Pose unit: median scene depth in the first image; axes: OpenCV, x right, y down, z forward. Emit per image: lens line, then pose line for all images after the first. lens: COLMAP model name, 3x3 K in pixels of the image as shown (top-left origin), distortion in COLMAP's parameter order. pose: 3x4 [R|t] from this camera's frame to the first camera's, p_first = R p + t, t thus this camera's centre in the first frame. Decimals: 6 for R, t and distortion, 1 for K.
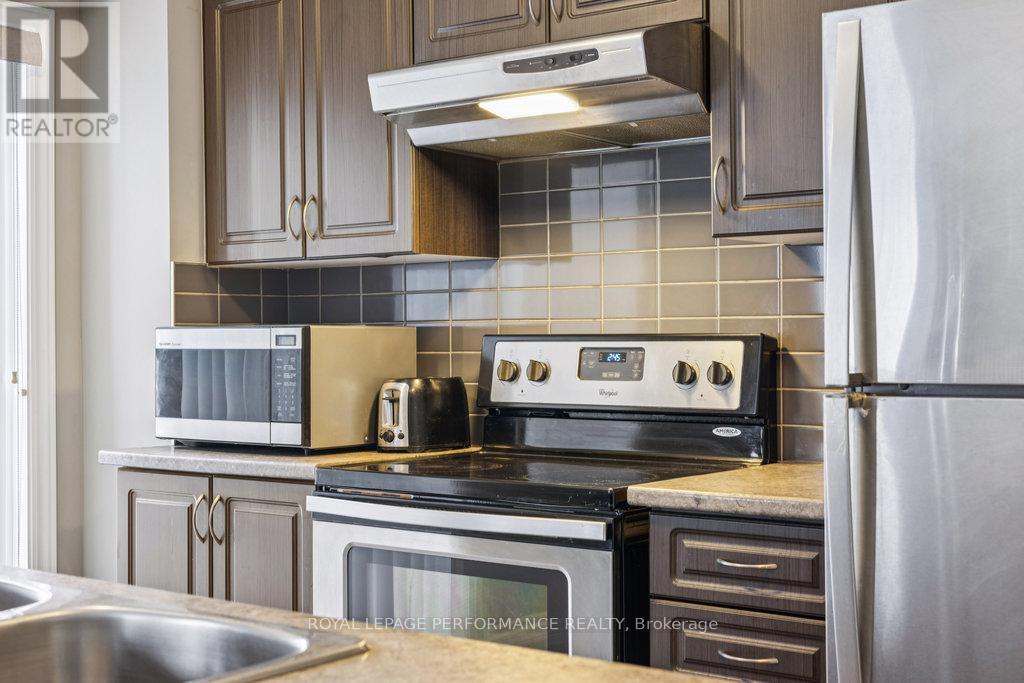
lens RADIAL K [[1447.0, 0, 512.0], [0, 1447.0, 341.5], [0, 0, 1]] dist [0.000272, -0.001617]
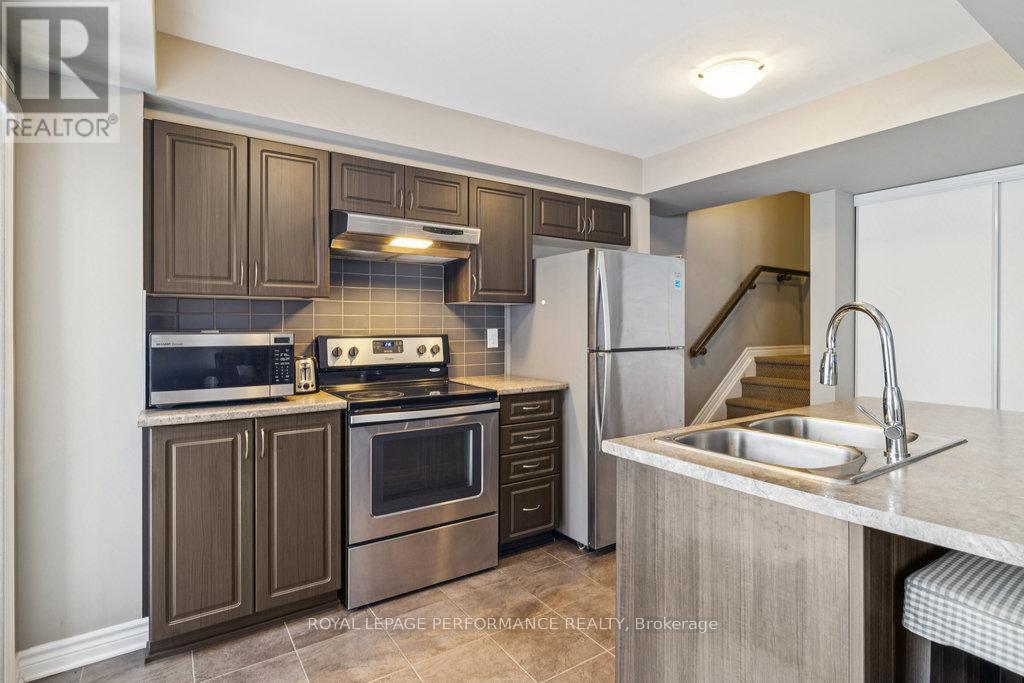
lens RADIAL K [[516.7, 0, 513.7], [0, 516.7, 327.0], [0, 0, 1]] dist [-0.001626, -0.000140]
pose [[0.313061, 0.003463, 0.949727, -0.705677], [0.001246, 0.999991, -0.004057, -0.015041], [-0.949732, 0.002453, 0.313054, 0.512951]]
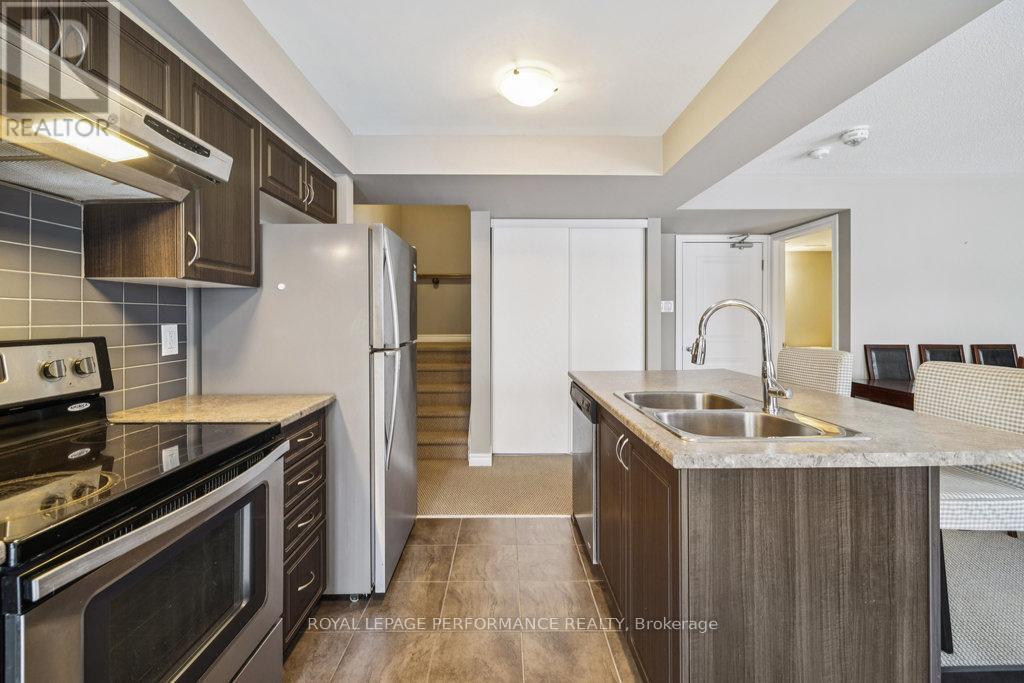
lens RADIAL K [[437.5, 0, 512.6], [0, 437.5, 321.0], [0, 0, 1]] dist [-0.000242, 0.000059]
pose [[-0.620169, 0.002772, 0.784463, -0.424226], [0.009033, 0.999953, 0.003608, -0.018319], [-0.784416, 0.009324, -0.620165, 0.878123]]
